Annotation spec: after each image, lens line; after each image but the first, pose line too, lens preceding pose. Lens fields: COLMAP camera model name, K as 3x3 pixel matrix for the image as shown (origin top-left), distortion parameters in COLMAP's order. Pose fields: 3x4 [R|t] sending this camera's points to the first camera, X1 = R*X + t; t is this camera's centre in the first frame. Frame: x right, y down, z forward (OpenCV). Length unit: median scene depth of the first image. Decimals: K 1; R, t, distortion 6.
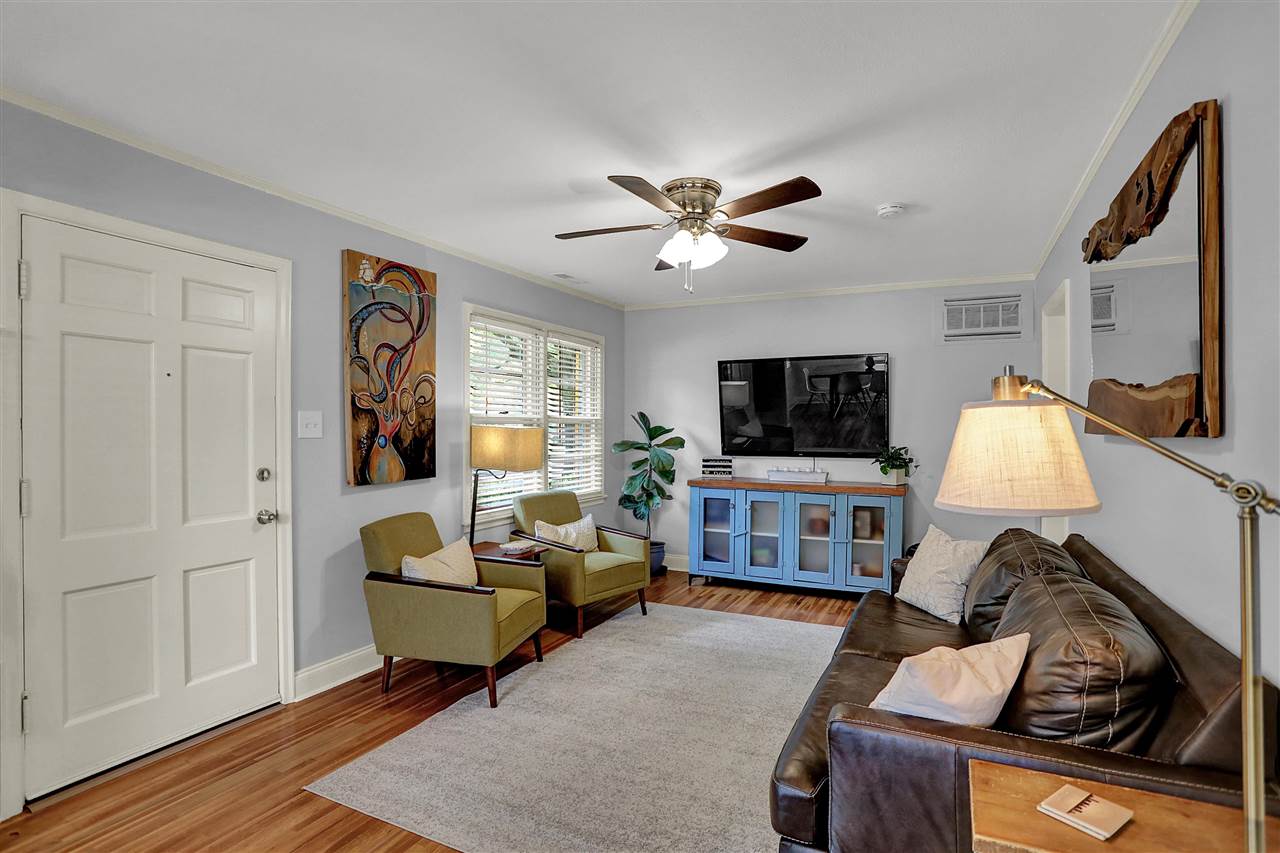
lens RADIAL K [[629.4, 0, 630.9], [0, 629.4, 432.0], [0, 0, 1]] dist [-0.053061, 0.007962]
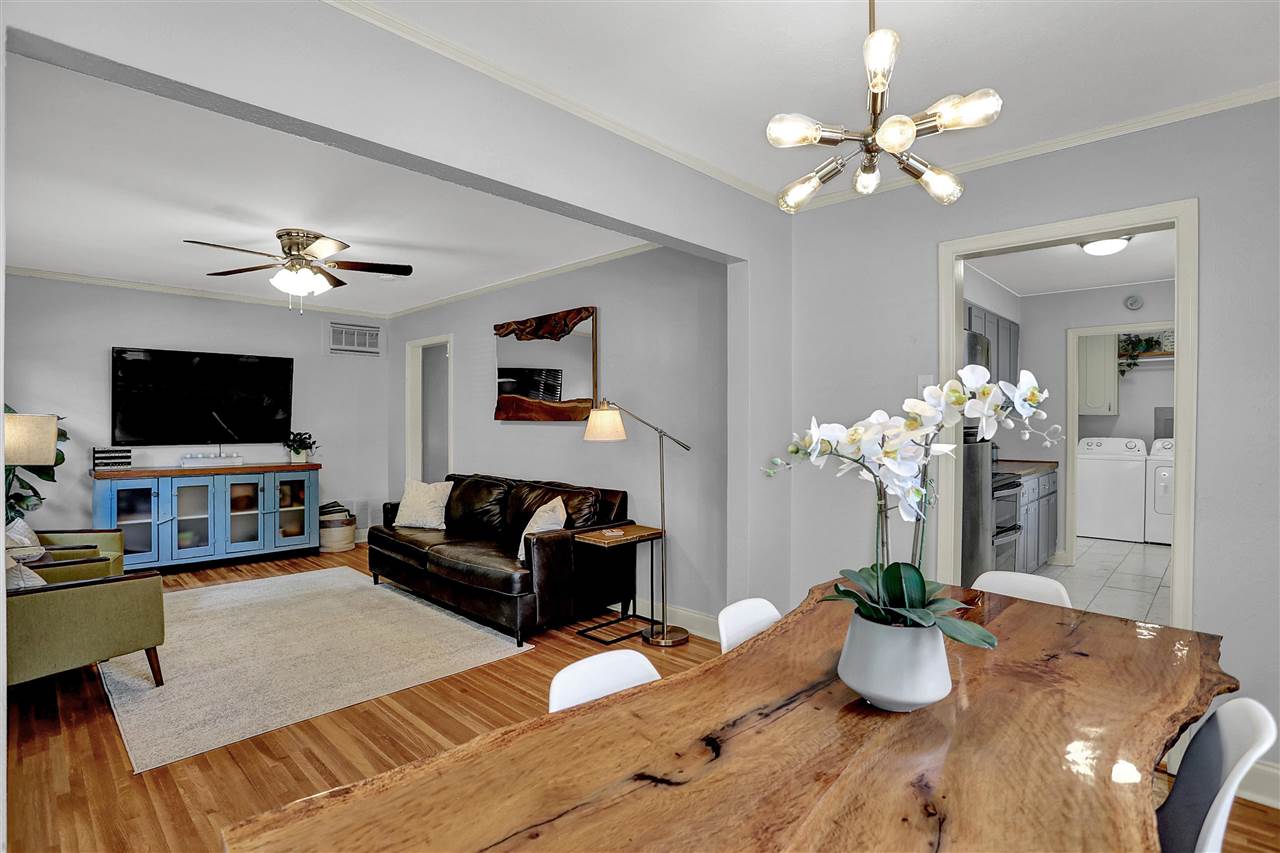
lens RADIAL K [[633.0, 0, 645.1], [0, 633.0, 424.9], [0, 0, 1]] dist [-0.062053, 0.024209]
pose [[0.298267, -0.008479, 0.954445, -0.586483], [0.004874, 0.999961, 0.007361, 0.002454], [-0.954470, 0.002456, 0.298297, -0.049357]]
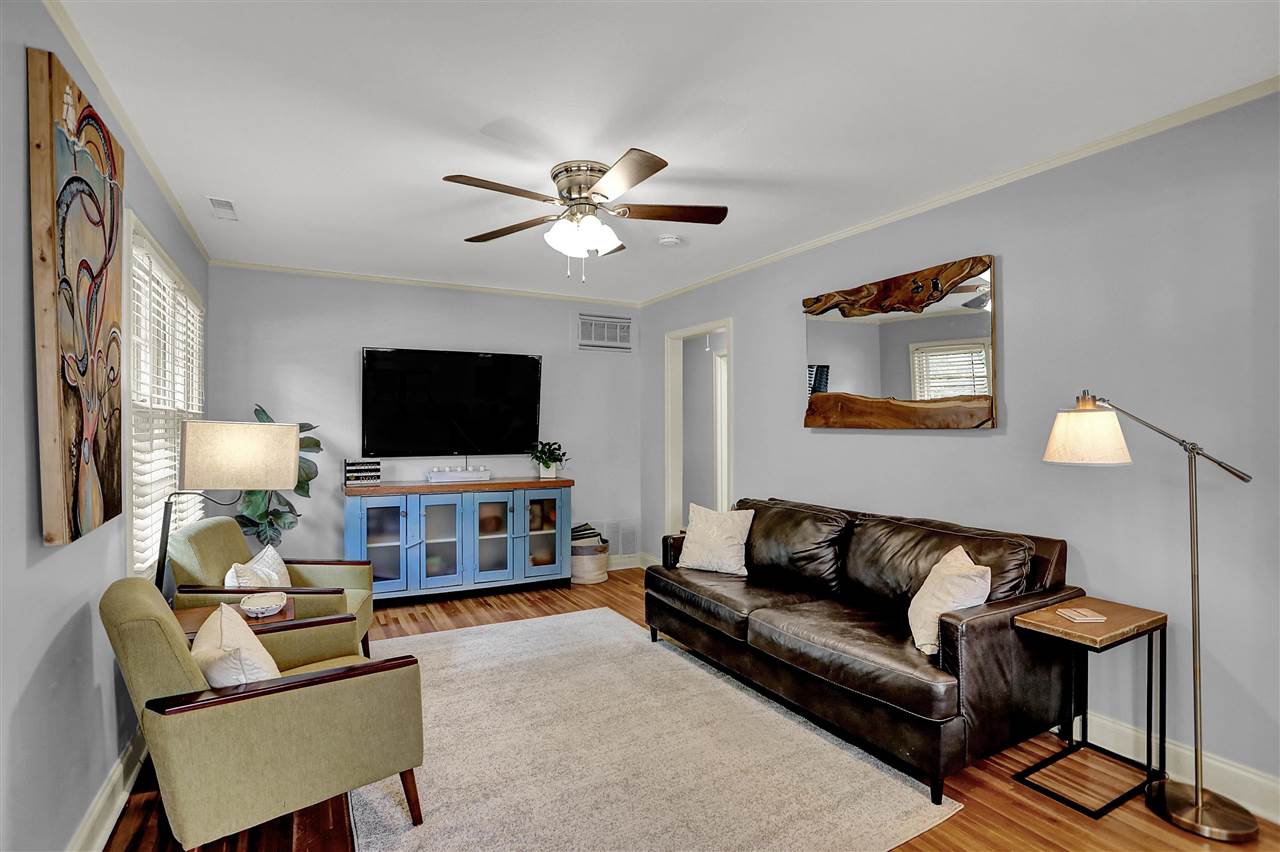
lens RADIAL K [[633.0, 0, 647.5], [0, 633.0, 427.9], [0, 0, 1]] dist [-0.062053, 0.024209]
pose [[0.561764, -0.004713, 0.827284, -0.399924], [0.007869, 0.999969, 0.000353, -0.000352], [-0.827260, 0.006311, 0.561784, 0.242234]]
